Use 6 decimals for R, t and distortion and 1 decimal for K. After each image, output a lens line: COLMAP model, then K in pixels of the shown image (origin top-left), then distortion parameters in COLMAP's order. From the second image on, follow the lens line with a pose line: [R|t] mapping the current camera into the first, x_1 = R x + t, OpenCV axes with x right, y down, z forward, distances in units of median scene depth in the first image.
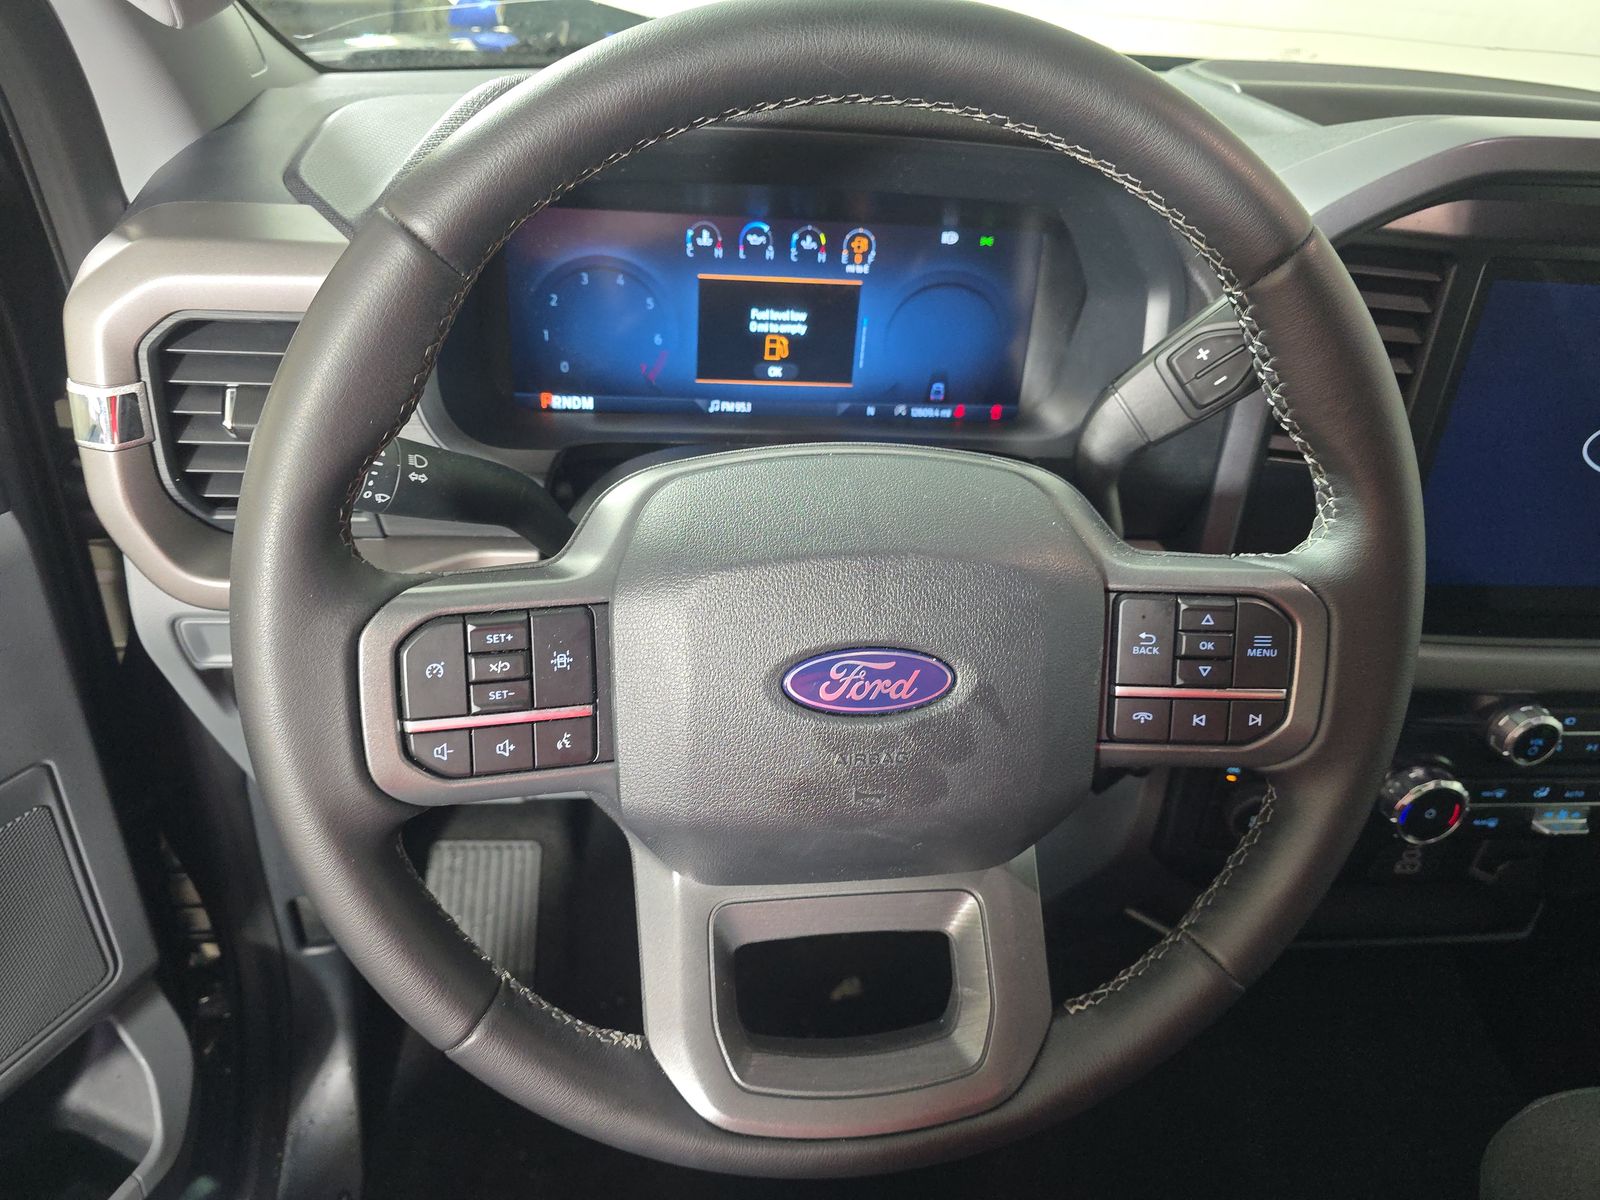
lens RADIAL K [[1072.9, 0, 800.0], [0, 1072.9, 600.0], [0, 0, 1]] dist [0.067880, -0.084639]
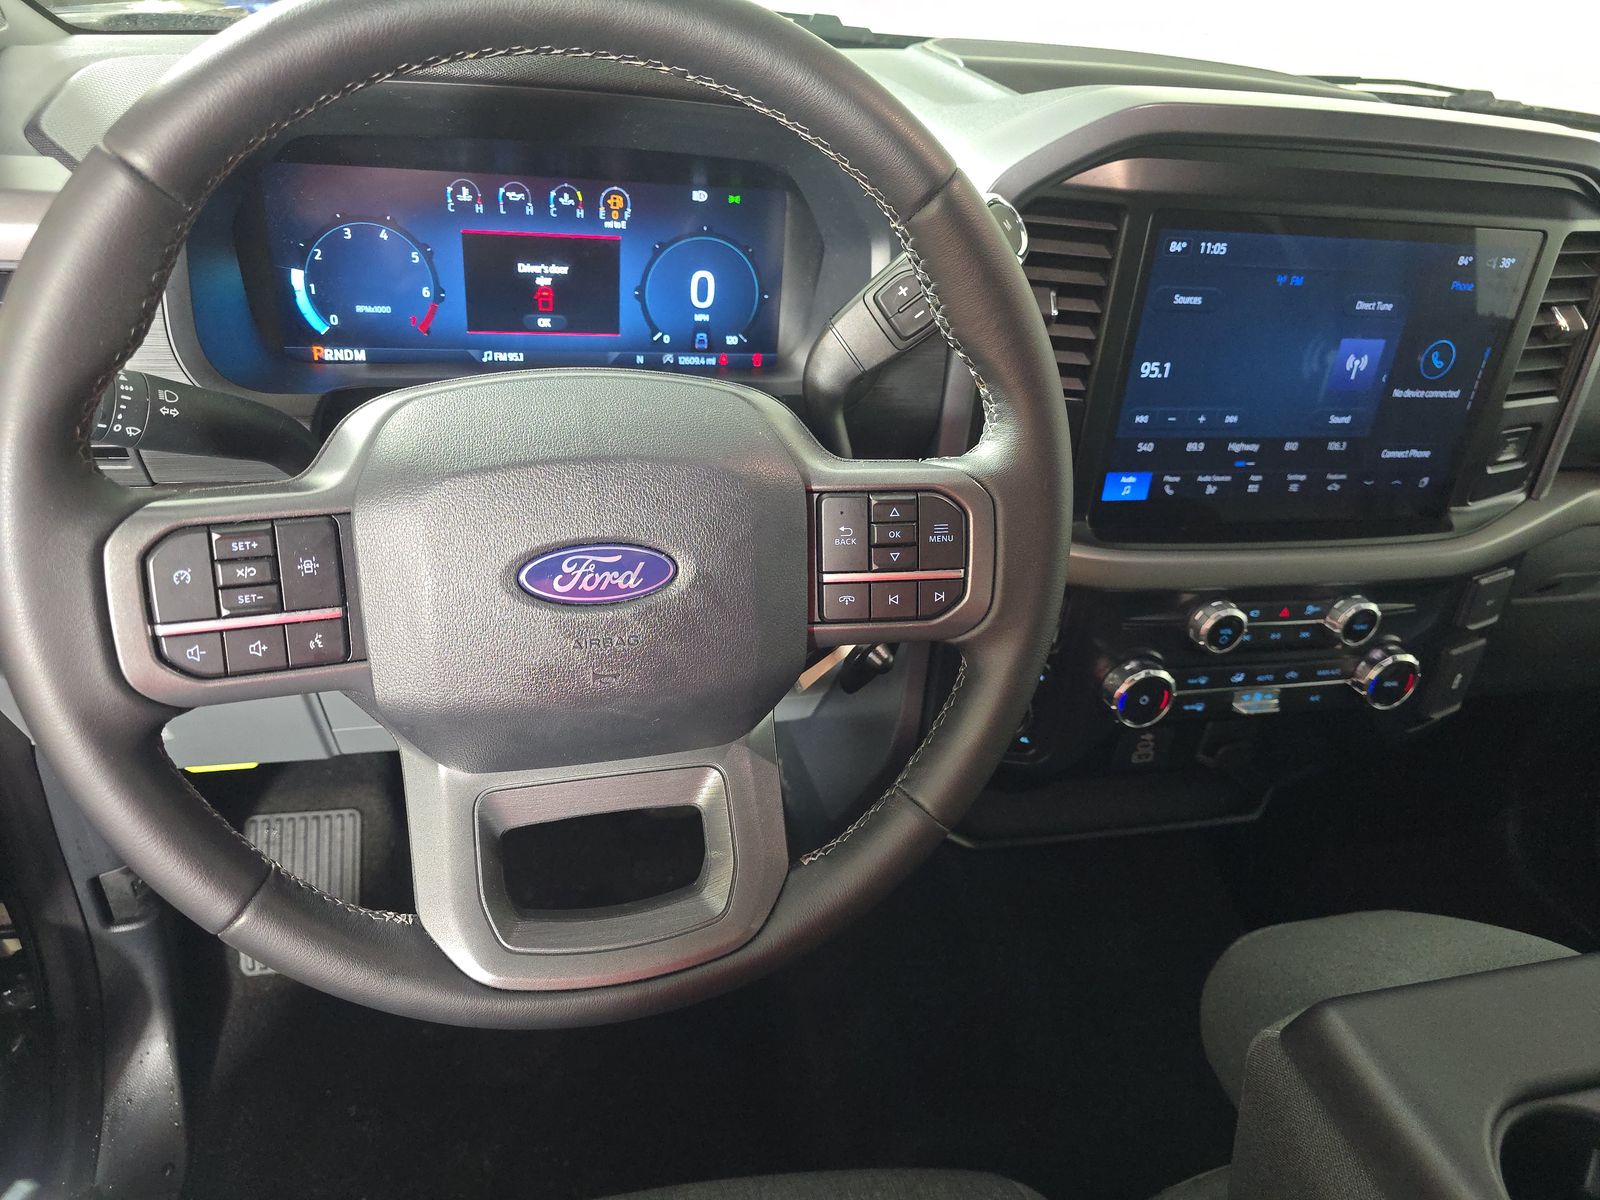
lens RADIAL K [[1062.6, 0, 781.4], [0, 1062.6, 594.4], [0, 0, 1]] dist [0.065075, -0.062533]
pose [[0.991367, -0.048153, 0.121957, 0.100045], [0.046985, 0.998818, 0.012438, 0.079029], [-0.122412, -0.006600, 0.992457, -0.114537]]
